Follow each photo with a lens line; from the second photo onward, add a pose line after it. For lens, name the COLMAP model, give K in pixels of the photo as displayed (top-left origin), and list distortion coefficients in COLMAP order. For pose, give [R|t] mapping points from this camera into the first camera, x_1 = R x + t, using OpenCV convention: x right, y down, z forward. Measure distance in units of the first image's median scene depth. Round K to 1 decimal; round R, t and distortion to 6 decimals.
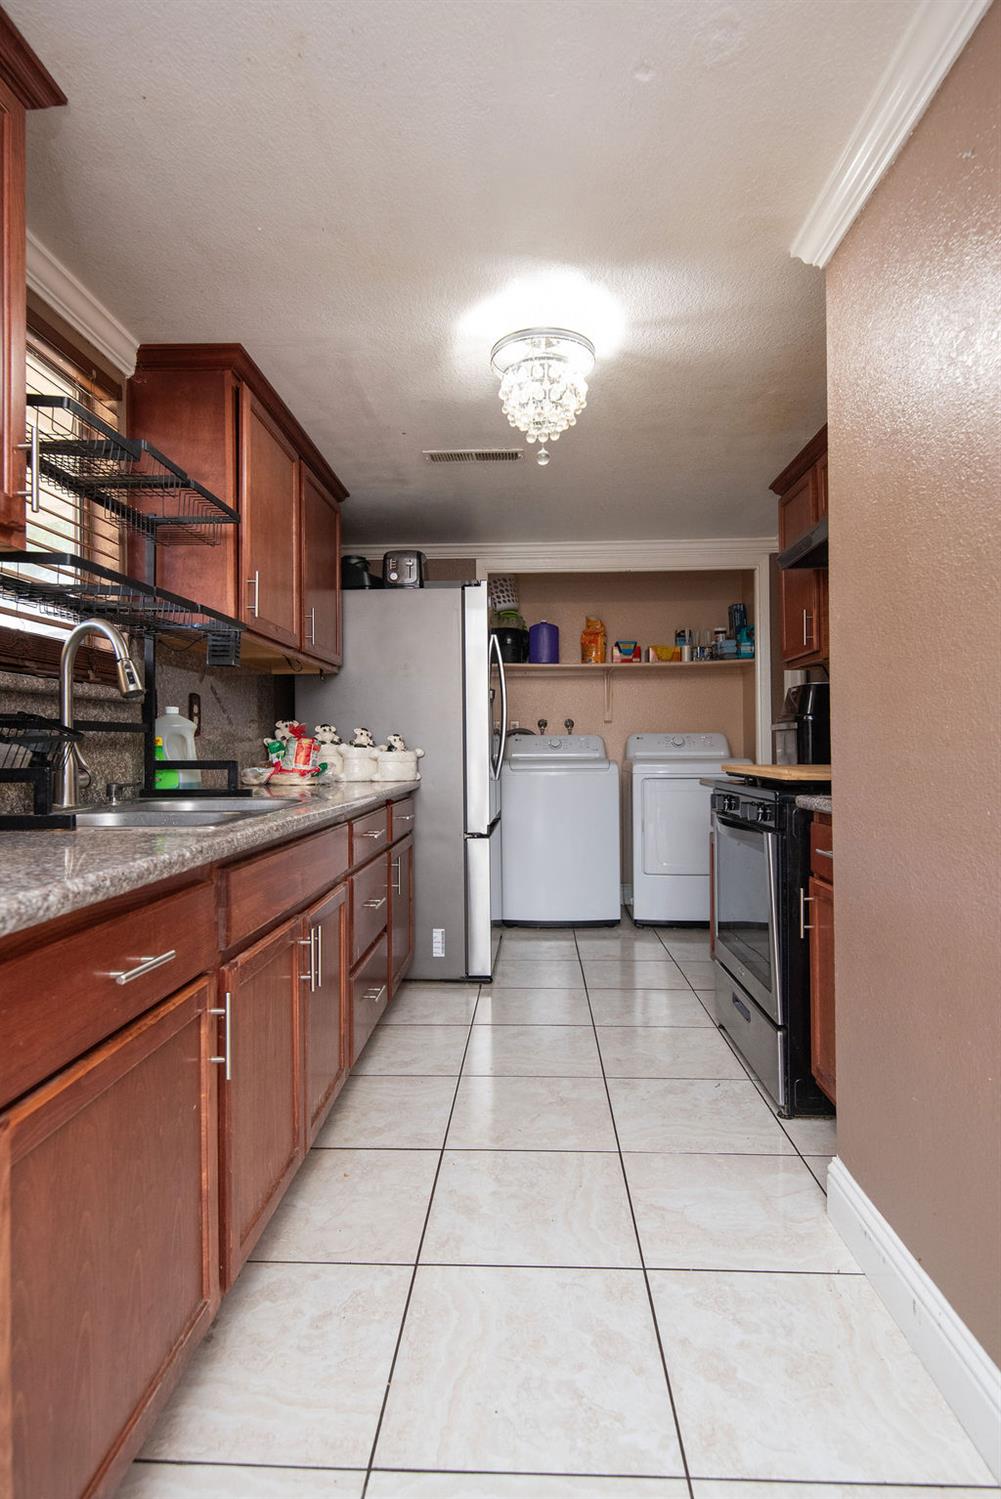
lens RADIAL K [[802.4, 0, 499.6], [0, 802.4, 736.3], [0, 0, 1]] dist [0.003259, 0.000726]
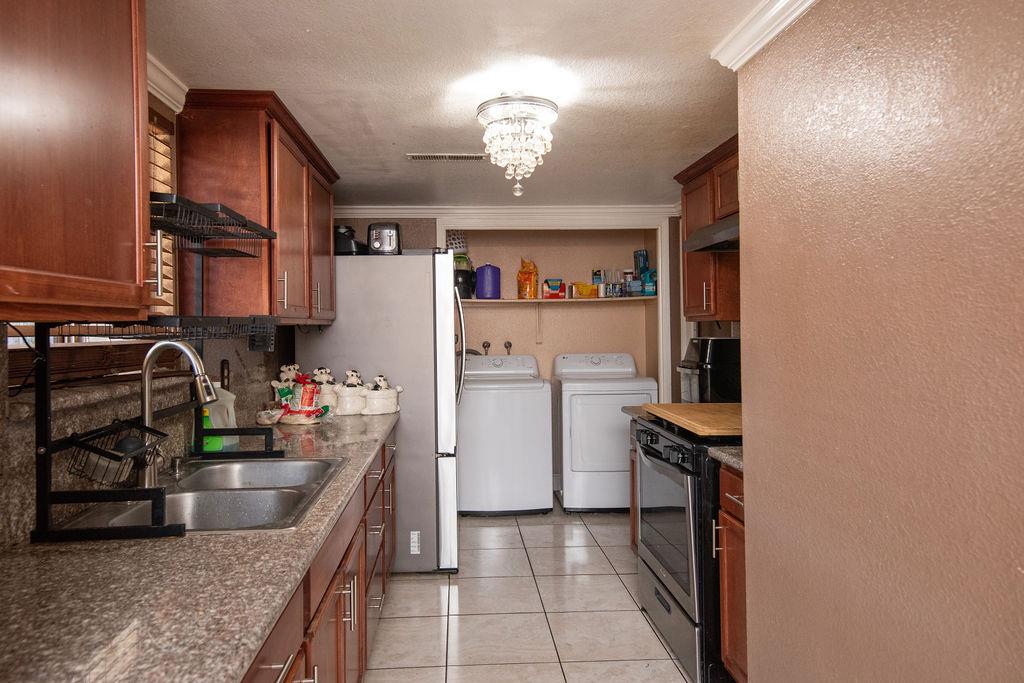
lens RADIAL K [[674.7, 0, 486.1], [0, 674.7, 315.1], [0, 0, 1]] dist [0.013662, 0.003420]
pose [[0.995830, -0.003141, 0.091169, -0.069167], [0.002882, 0.999991, 0.002980, -0.108918], [-0.091178, -0.002705, 0.995831, -0.051720]]
